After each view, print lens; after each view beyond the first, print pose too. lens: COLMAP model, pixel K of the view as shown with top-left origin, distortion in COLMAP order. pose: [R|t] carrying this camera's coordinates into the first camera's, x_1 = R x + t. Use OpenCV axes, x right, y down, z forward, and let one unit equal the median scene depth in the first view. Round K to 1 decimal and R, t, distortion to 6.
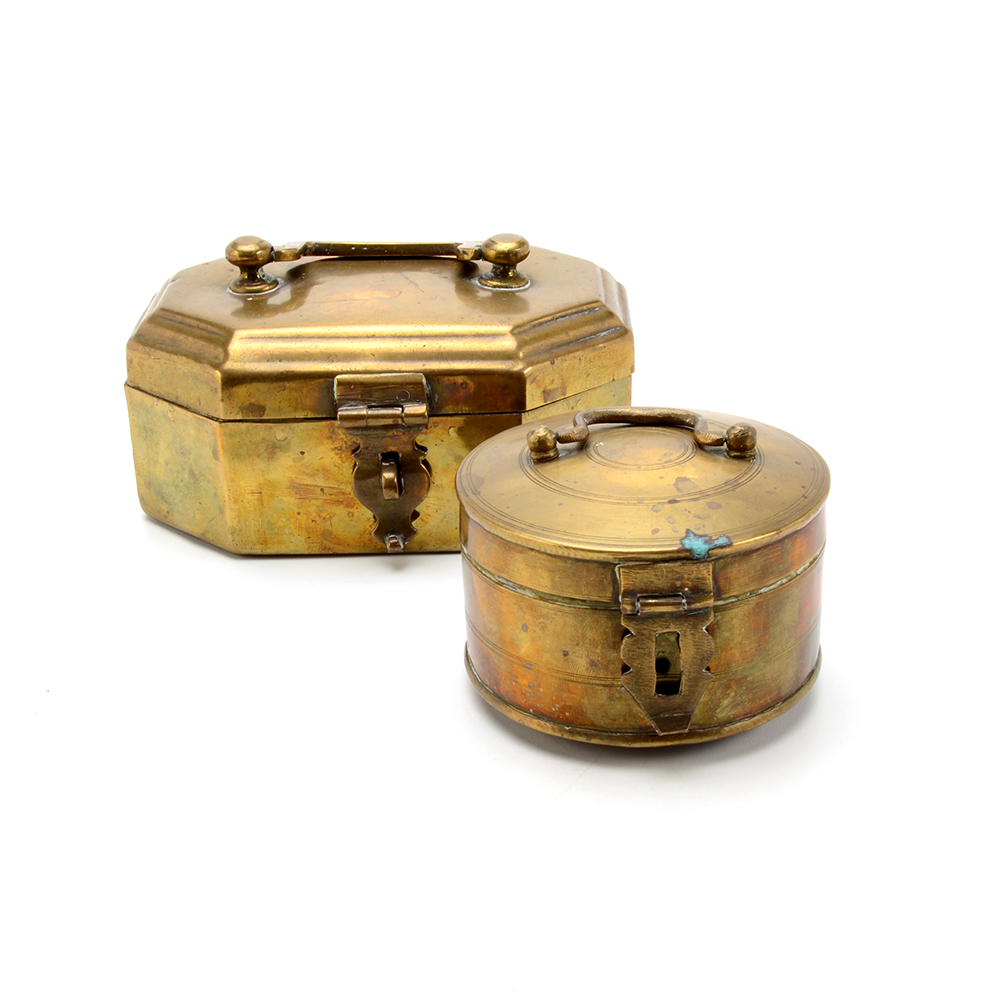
lens RADIAL K [[1741.0, 0, 492.3], [0, 1741.0, 505.4], [0, 0, 1]] dist [-0.081832, 0.000000]
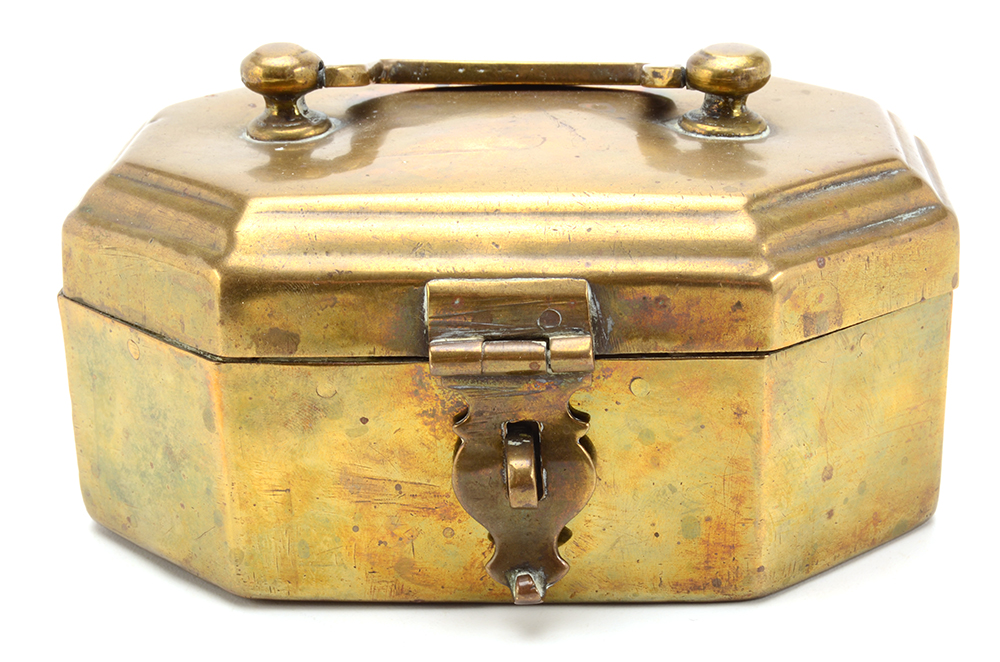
lens RADIAL K [[2119.0, 0, 504.0], [0, 2119.0, 334.9], [0, 0, 1]] dist [-0.062633, 0.000000]
pose [[0.998581, 0.015701, -0.050896, -0.031190], [-0.019250, 0.997361, -0.070006, -0.011079], [0.049662, 0.070886, 0.996247, 0.331534]]
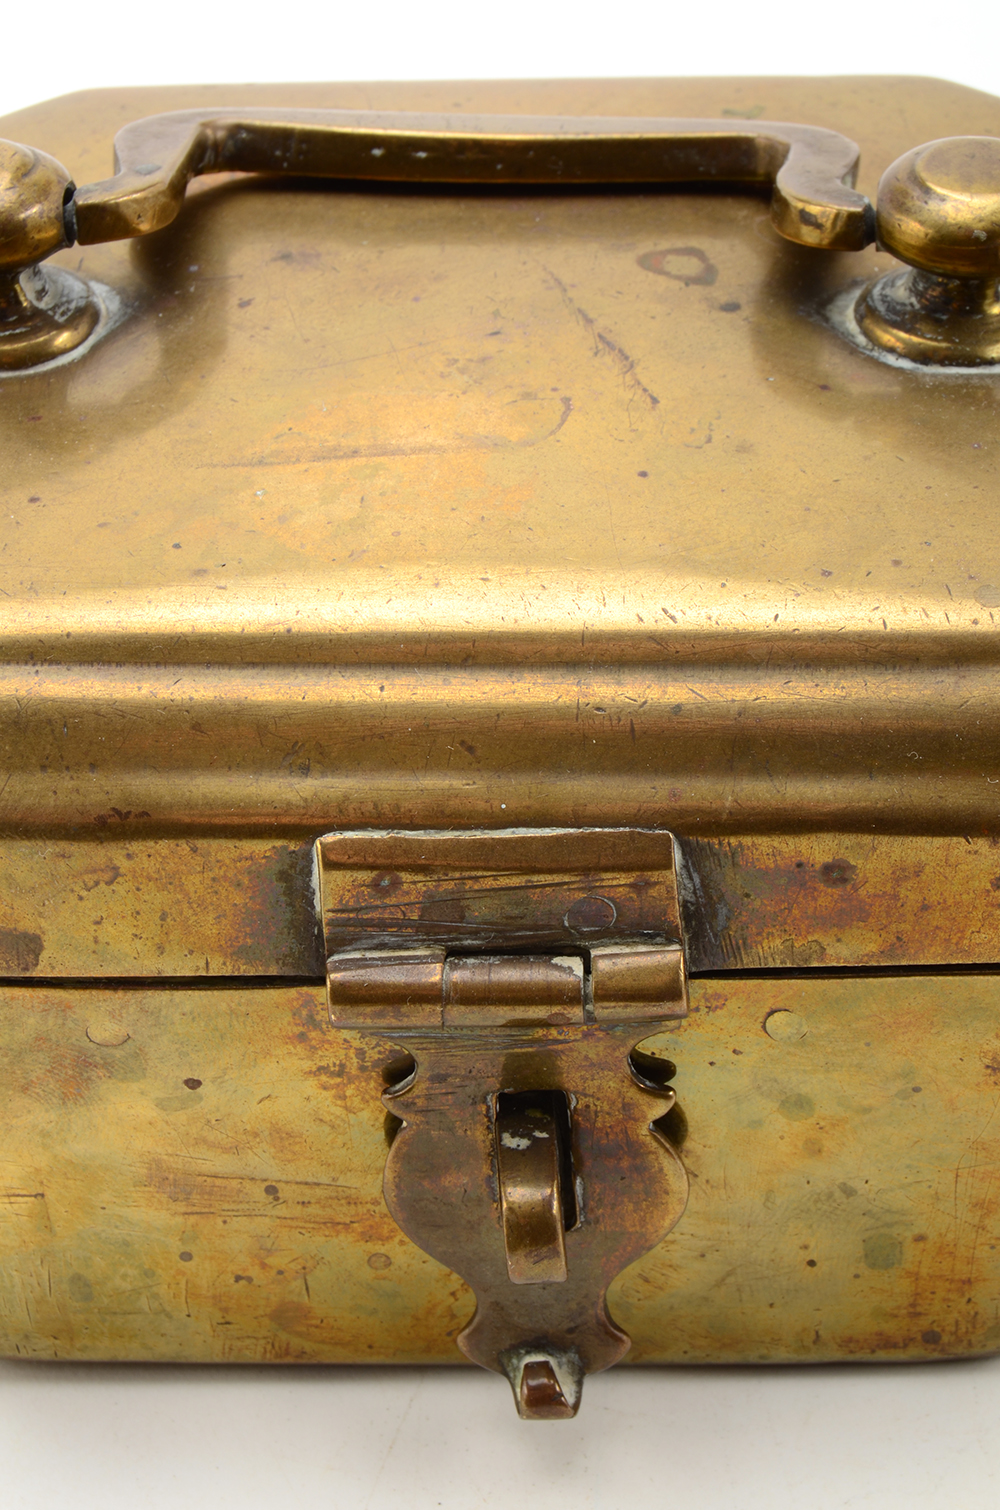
lens RADIAL K [[3199.7, 0, 503.3], [0, 3199.7, 753.0], [0, 0, 1]] dist [-0.062633, 0.000000]
pose [[0.999452, 0.009475, -0.031713, -0.048924], [-0.002358, 0.976094, 0.217334, -0.183337], [0.033014, -0.217141, 0.975582, 0.553899]]
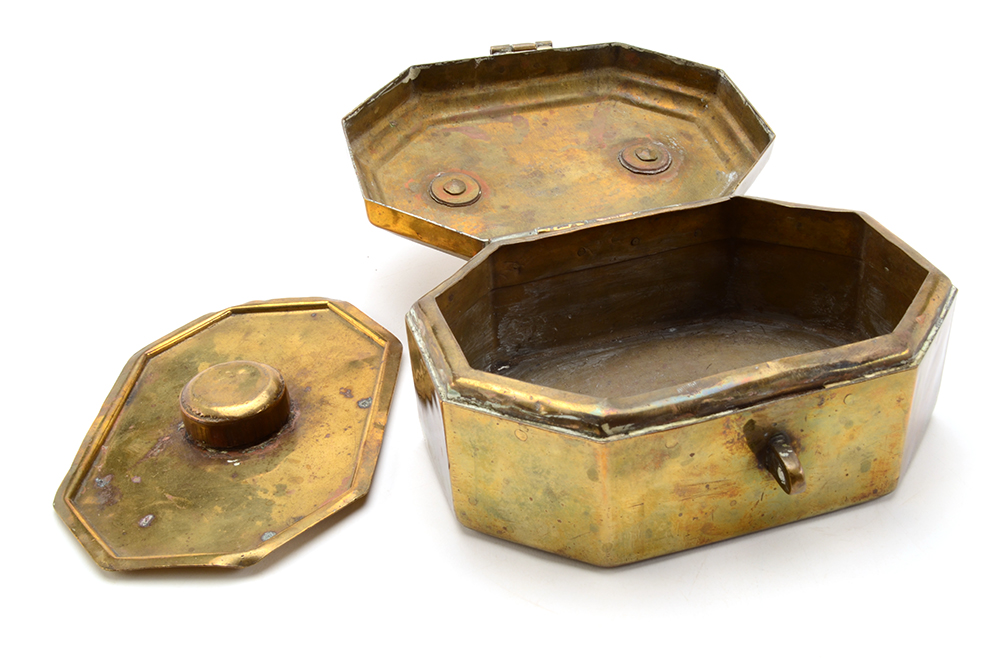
lens RADIAL K [[1079.4, 0, 486.7], [0, 1079.4, 297.7], [0, 0, 1]] dist [-0.077670, 0.000000]
pose [[0.966215, -0.173777, 0.190343, -0.301082], [0.163003, 0.984068, 0.070990, -0.164694], [-0.199647, -0.037565, 0.979148, 0.499387]]
